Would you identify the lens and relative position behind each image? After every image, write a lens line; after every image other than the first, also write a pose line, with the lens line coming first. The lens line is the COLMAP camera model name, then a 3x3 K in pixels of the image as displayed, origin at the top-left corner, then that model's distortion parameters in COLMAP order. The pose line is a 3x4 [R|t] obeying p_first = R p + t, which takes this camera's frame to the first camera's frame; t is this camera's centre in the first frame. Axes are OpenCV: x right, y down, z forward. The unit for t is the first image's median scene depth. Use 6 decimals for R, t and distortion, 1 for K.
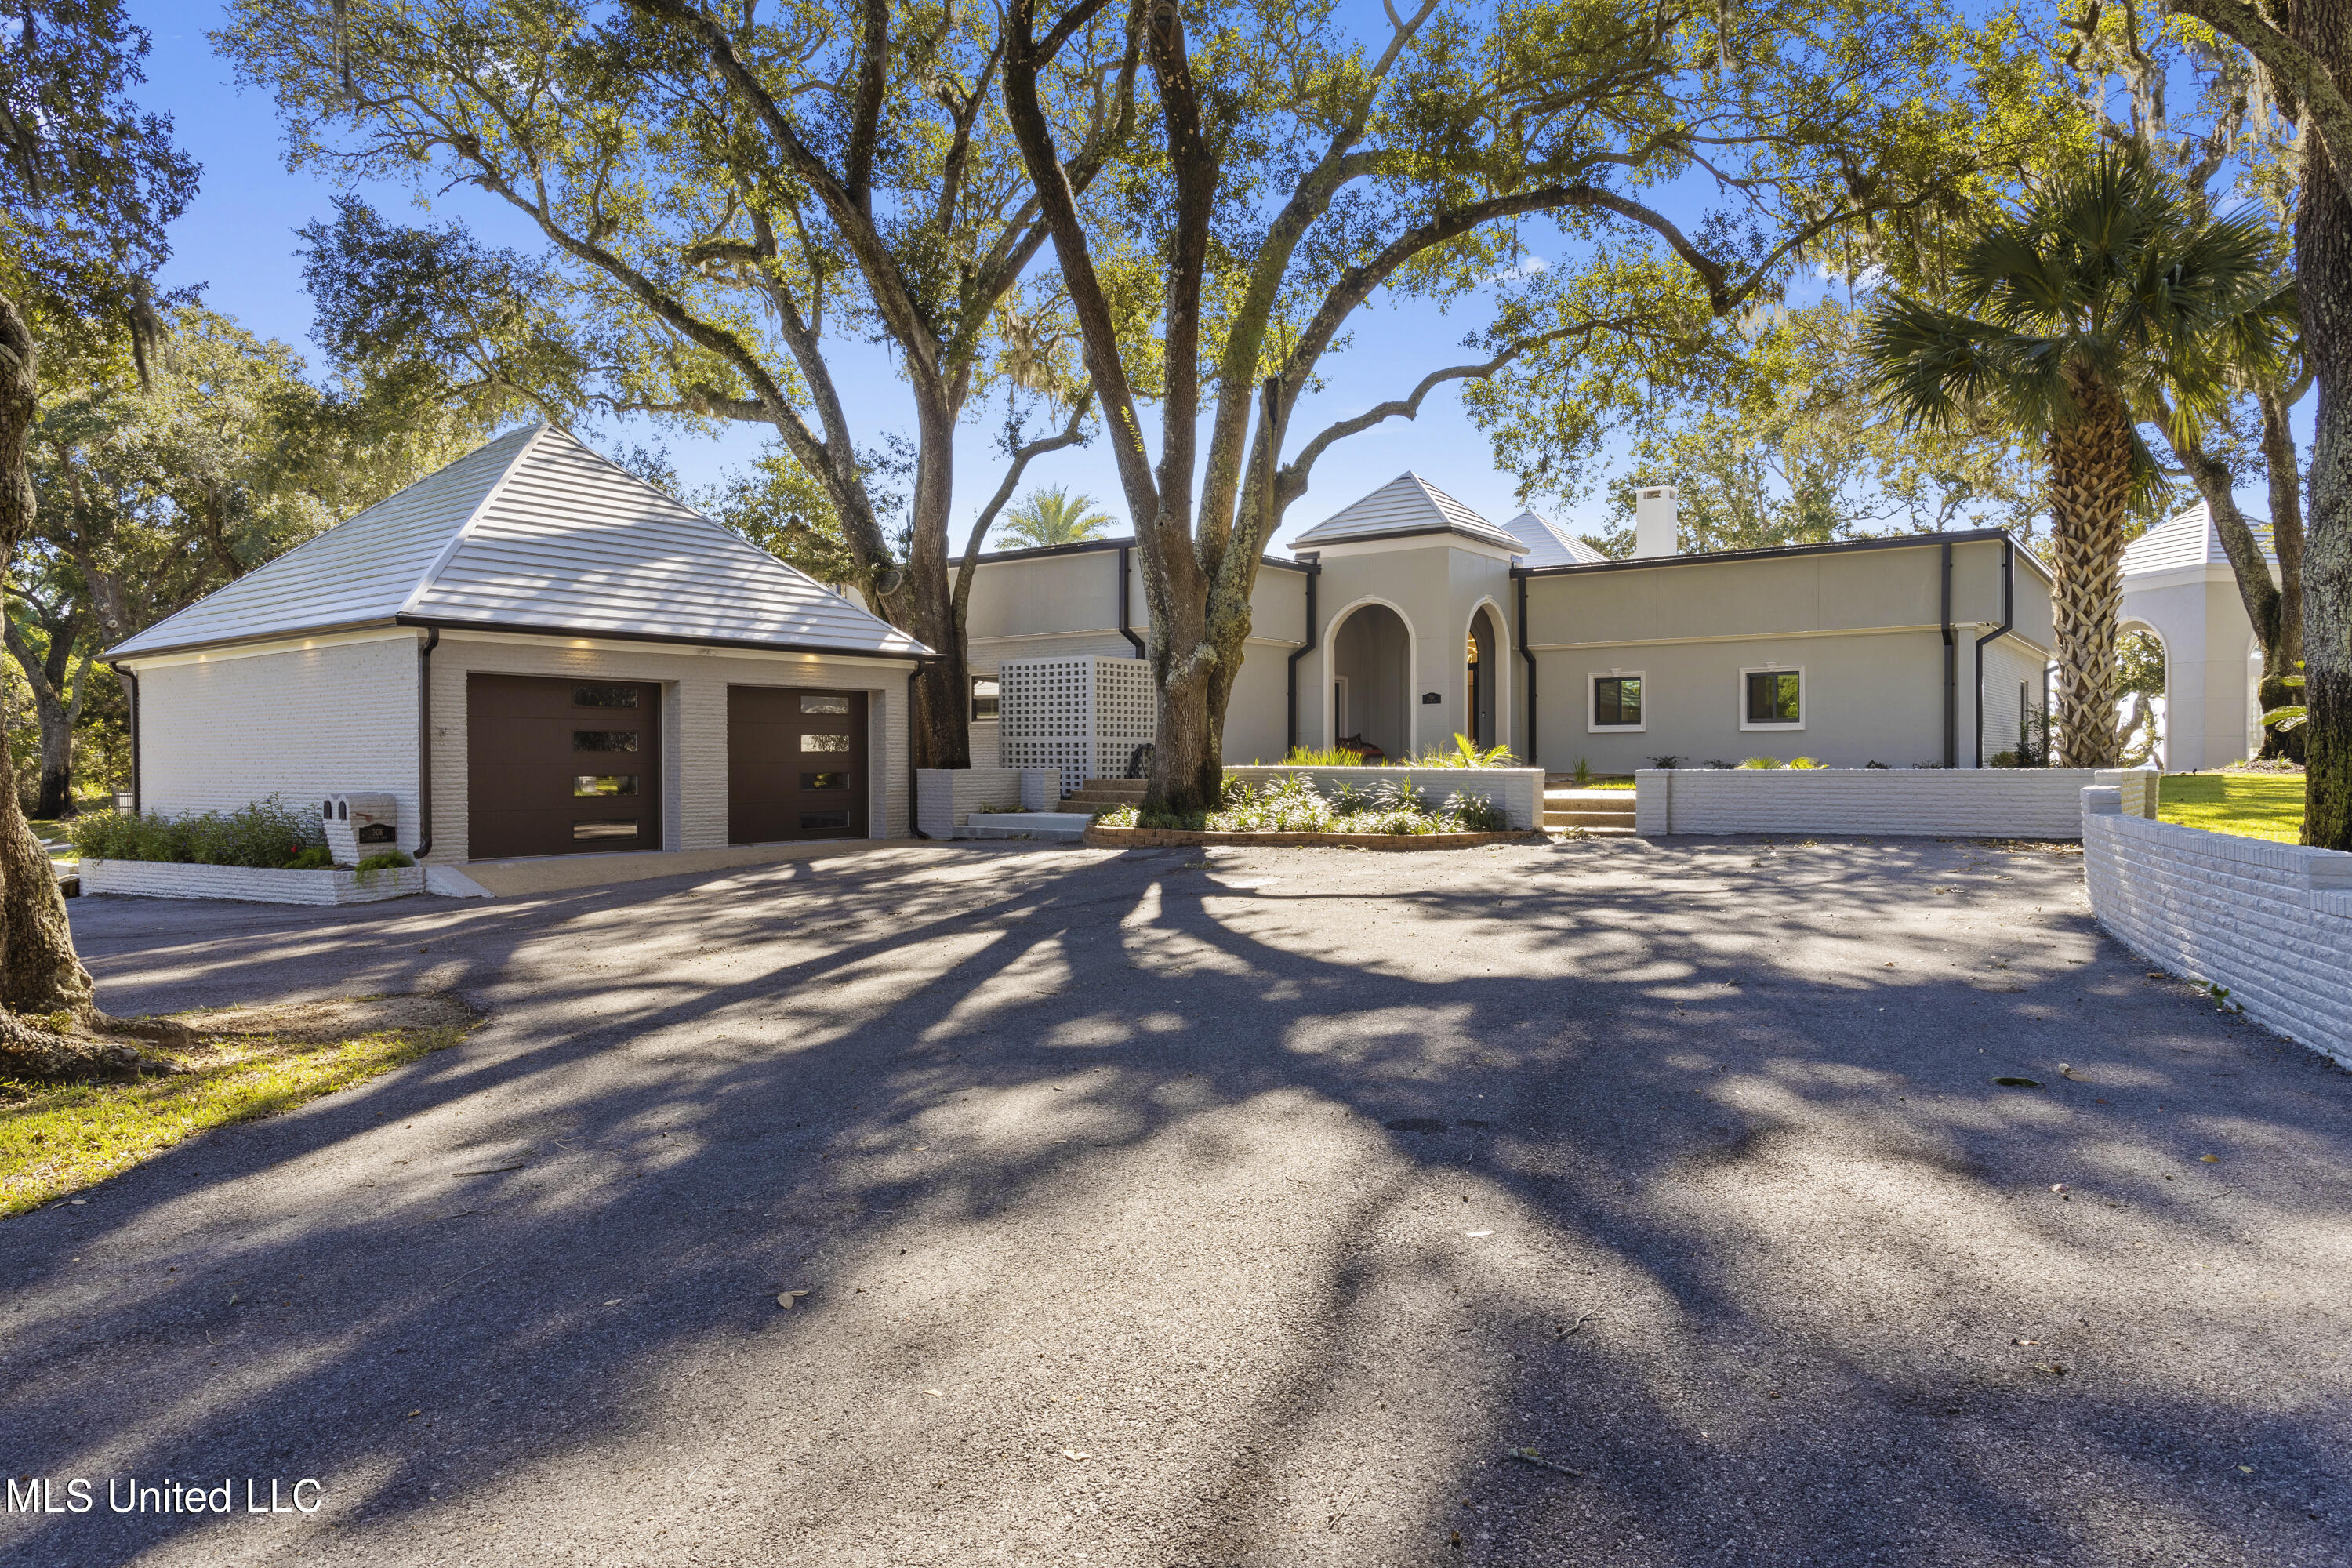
lens RADIAL K [[1435.3, 0, 1167.2], [0, 1435.3, 827.2], [0, 0, 1]] dist [-0.001849, 0.000704]
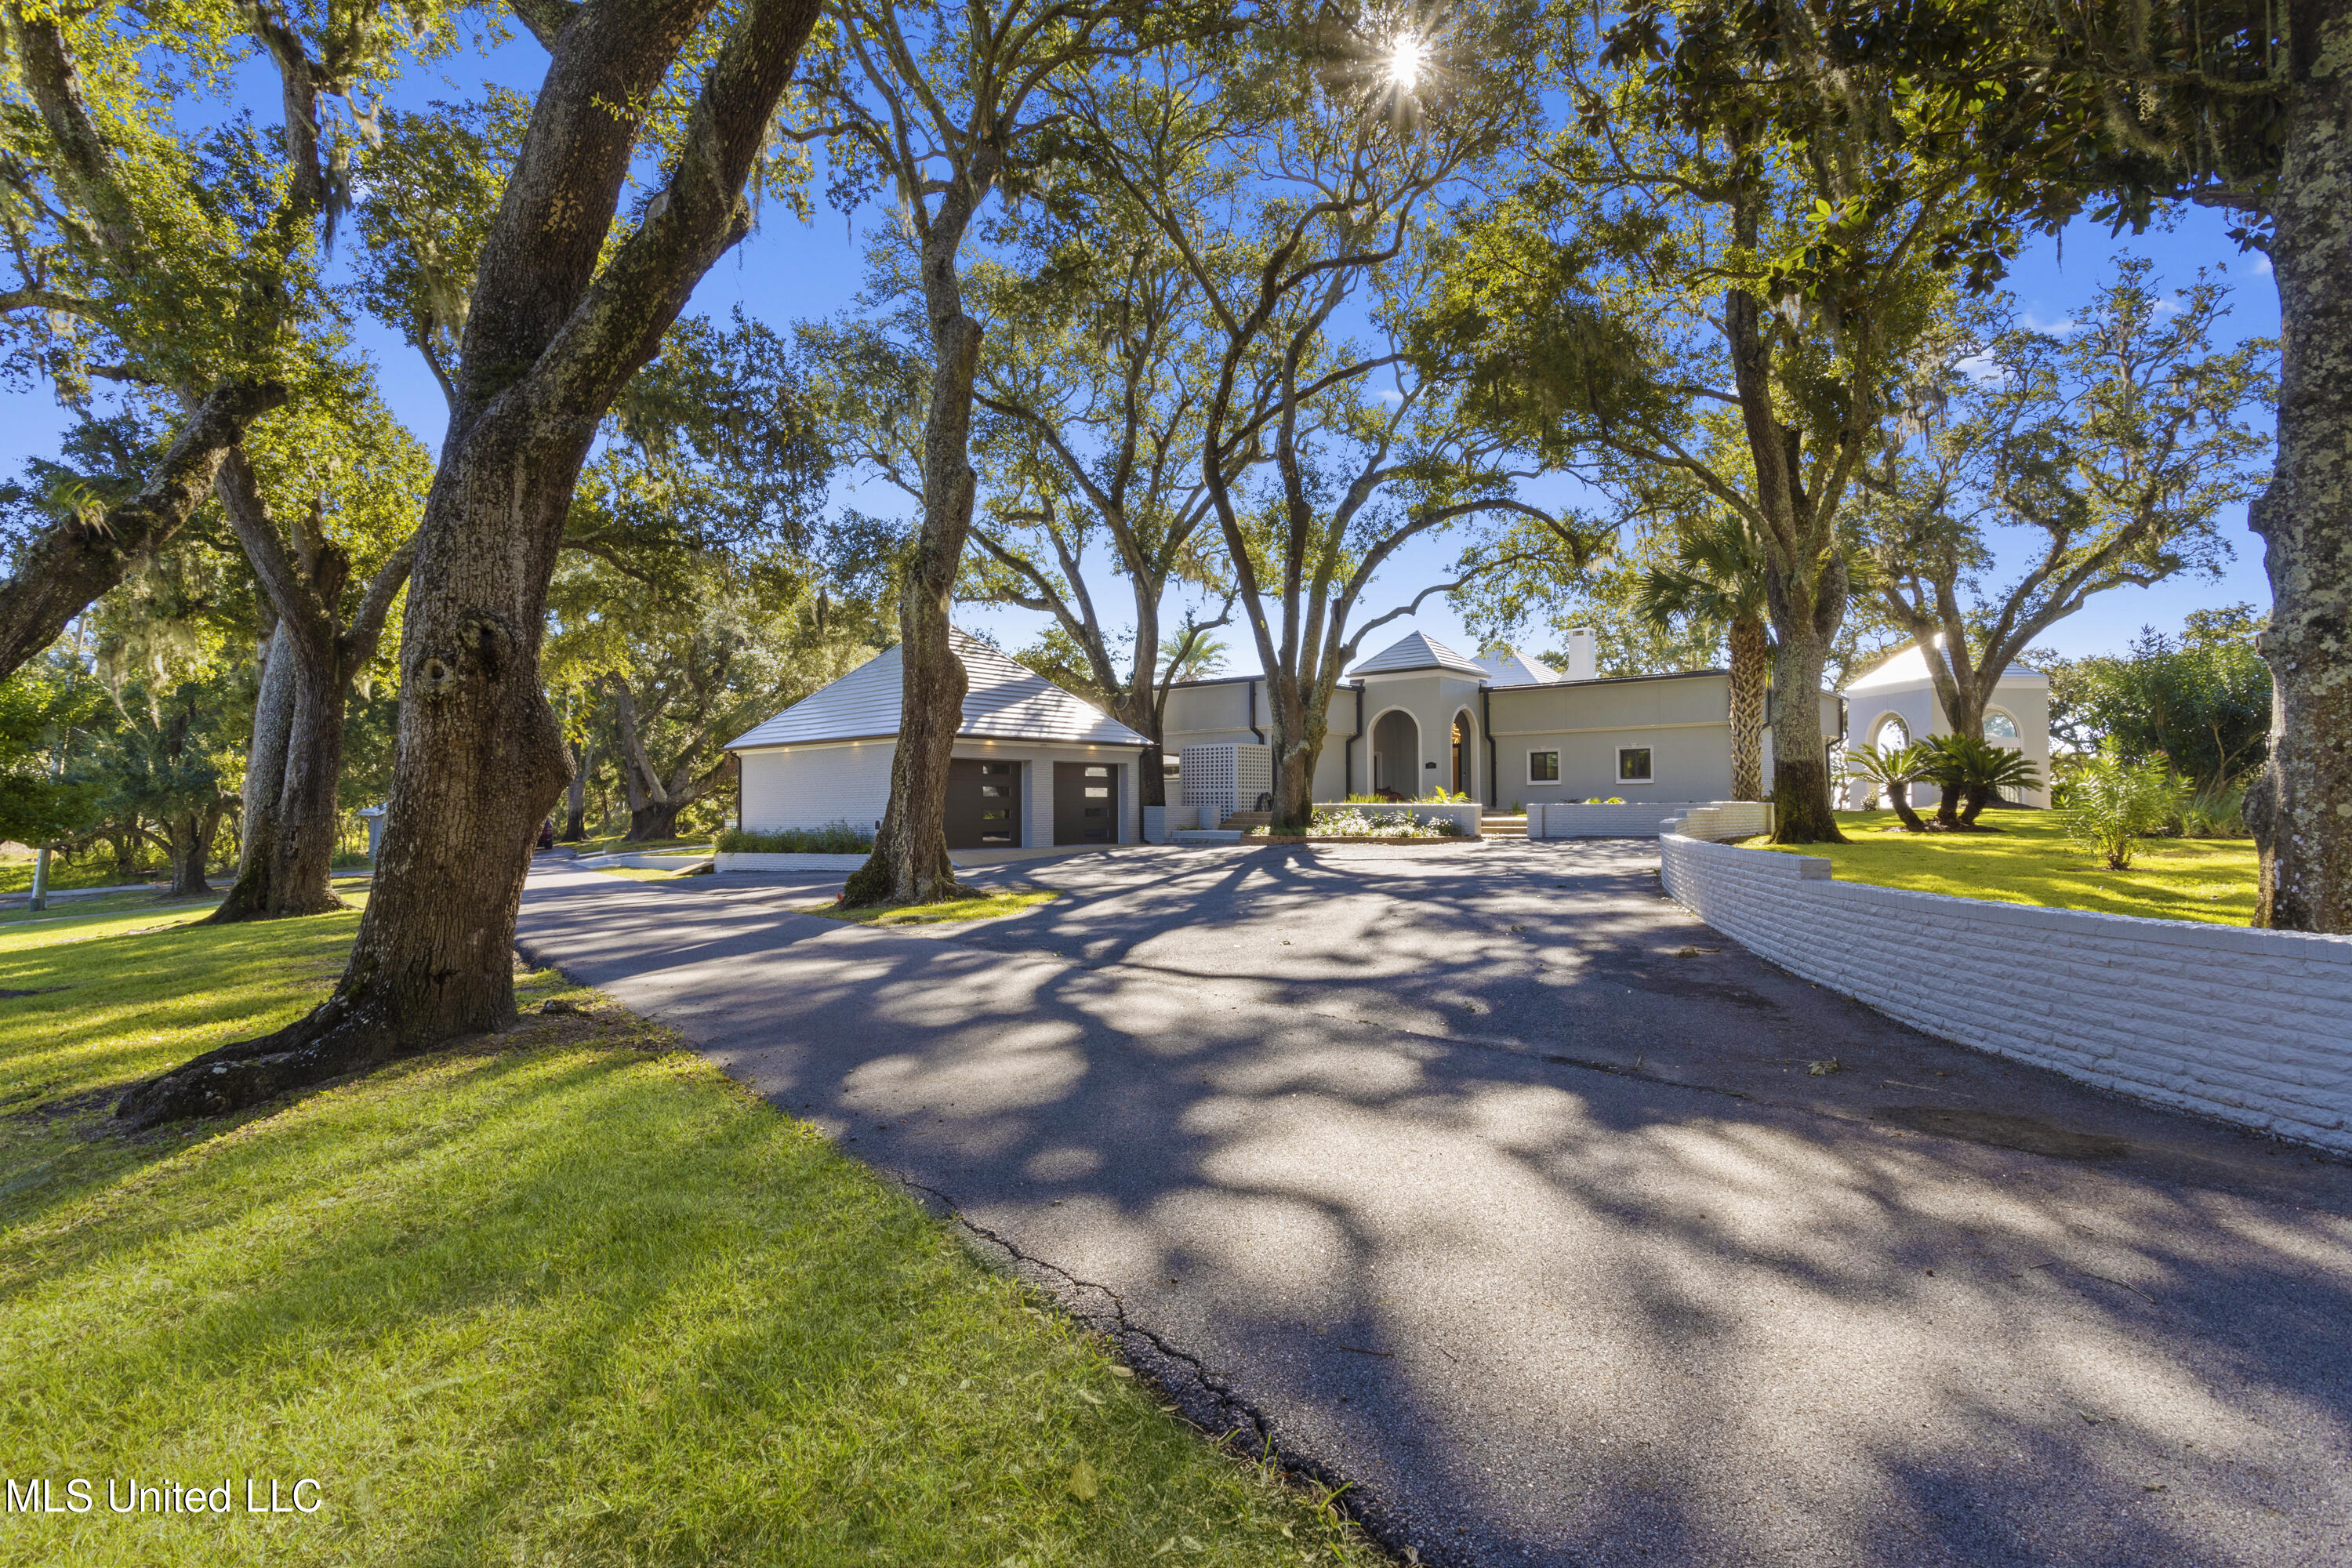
lens RADIAL K [[1140.0, 0, 1184.9], [0, 1140.0, 799.3], [0, 0, 1]] dist [-0.012211, 0.000628]
pose [[0.998556, -0.002518, -0.053666, -0.043219], [-0.000373, 0.998552, -0.053791, 0.028767], [0.053724, 0.053733, 0.997109, -0.448550]]
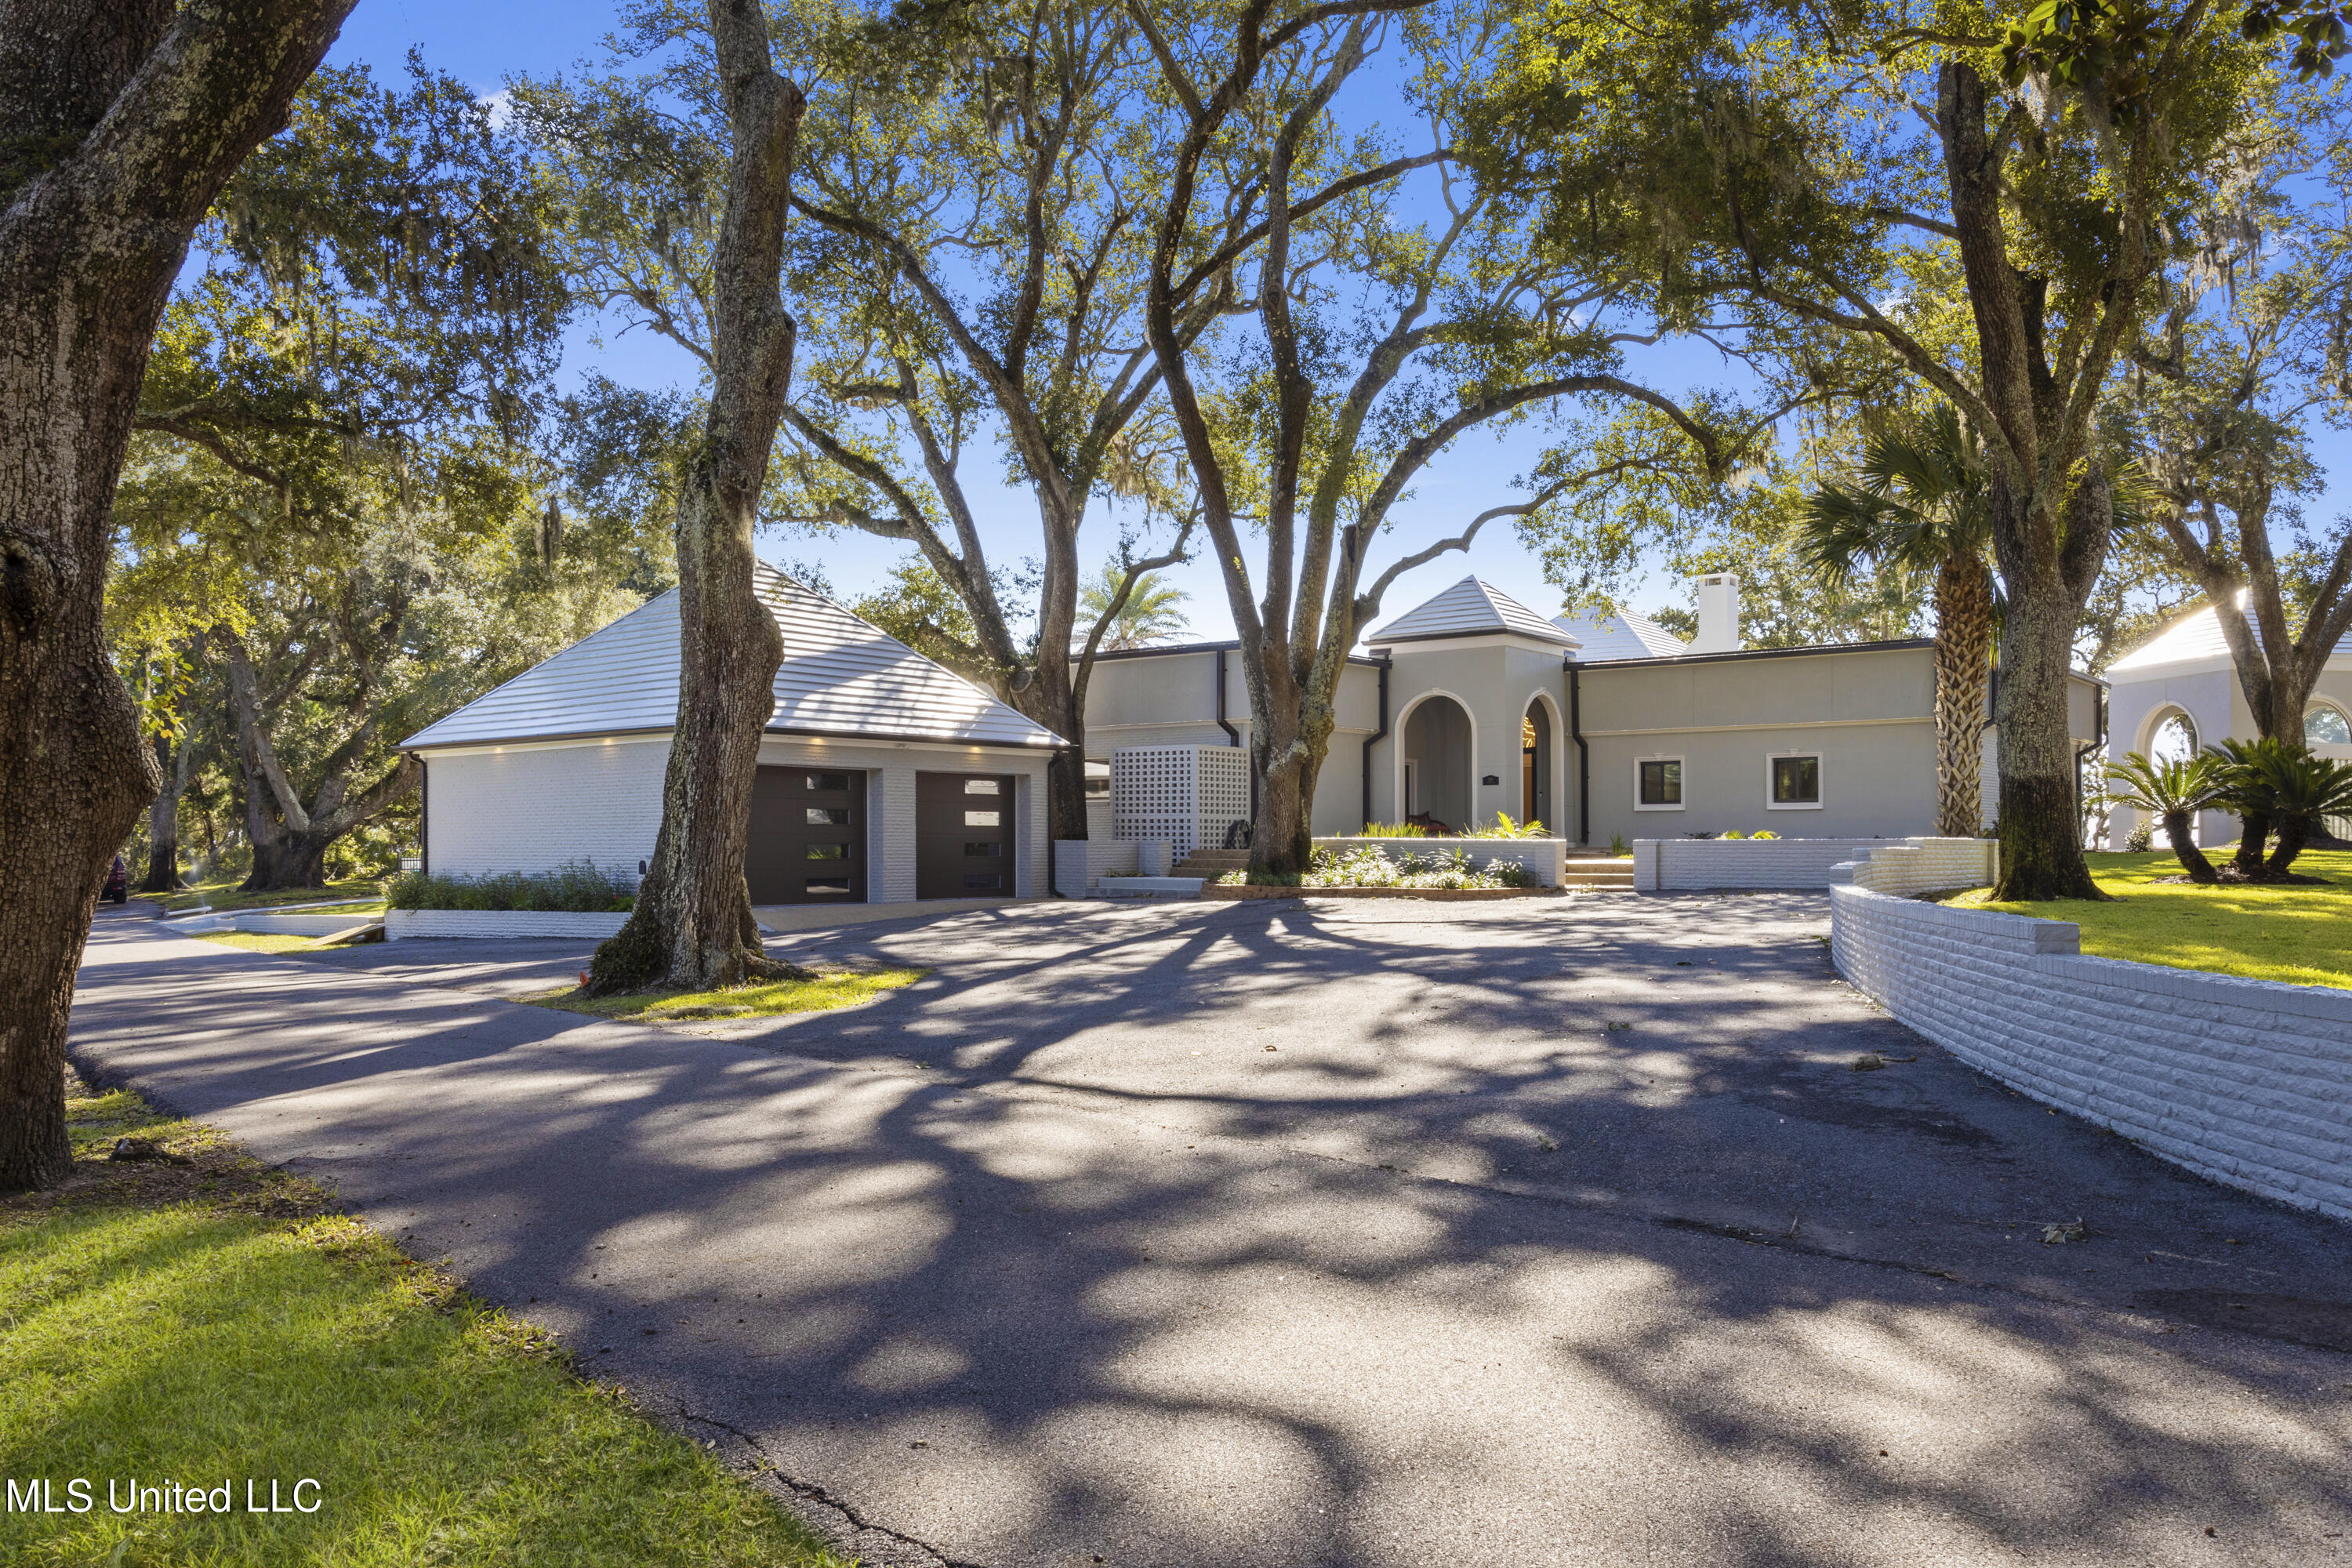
lens RADIAL K [[1740.1, 0, 1196.4], [0, 1740.1, 872.5], [0, 0, 1]] dist [-0.005722, 0.001615]
pose [[0.999958, 0.002425, -0.008876, -0.042298], [-0.002685, 0.999562, -0.029476, 0.028844], [0.008801, 0.029499, 0.999526, -0.450344]]
